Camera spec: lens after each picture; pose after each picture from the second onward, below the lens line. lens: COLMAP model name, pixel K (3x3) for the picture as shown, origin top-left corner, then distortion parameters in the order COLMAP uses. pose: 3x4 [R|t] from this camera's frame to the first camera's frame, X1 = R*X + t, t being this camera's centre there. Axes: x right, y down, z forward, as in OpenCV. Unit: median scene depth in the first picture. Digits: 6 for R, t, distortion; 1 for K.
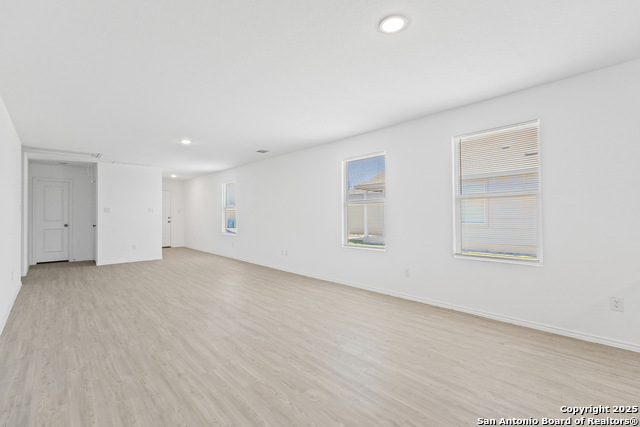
lens RADIAL K [[293.3, 0, 320.8], [0, 293.3, 212.6], [0, 0, 1]] dist [0.001770, 0.000136]
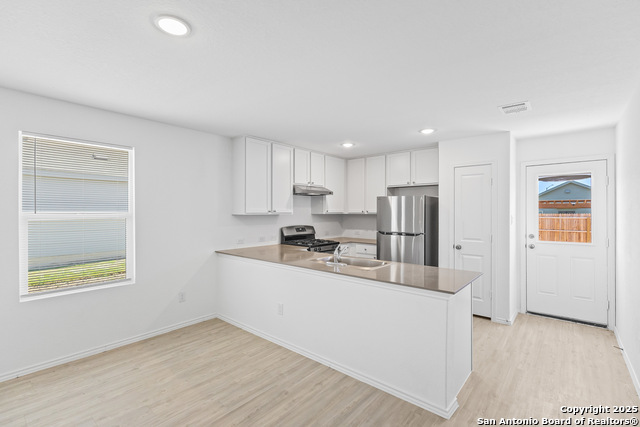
lens RADIAL K [[293.3, 0, 320.2], [0, 293.3, 213.1], [0, 0, 1]] dist [0.001770, 0.000136]
pose [[-0.123460, 0.003595, 0.992343, -0.414453], [-0.006274, 0.999971, -0.004404, -0.077093], [-0.992330, -0.006769, -0.123434, 0.458534]]
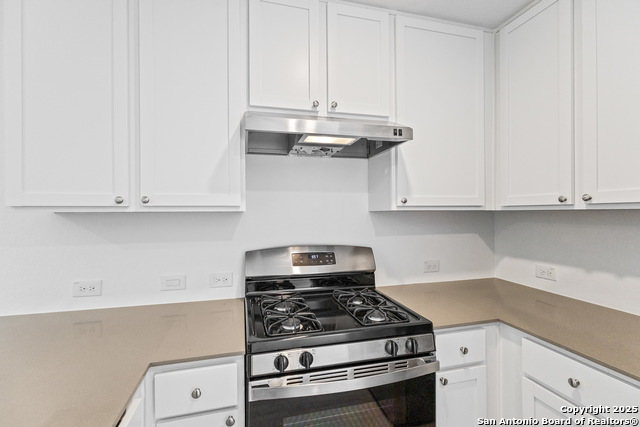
lens RADIAL K [[293.3, 0, 319.5], [0, 293.3, 211.6], [0, 0, 1]] dist [0.001770, 0.000136]
pose [[0.469676, 0.008556, 0.882797, 0.809674], [-0.003071, 0.999963, -0.008058, -0.071987], [-0.882833, 0.001074, 0.469685, 0.081760]]
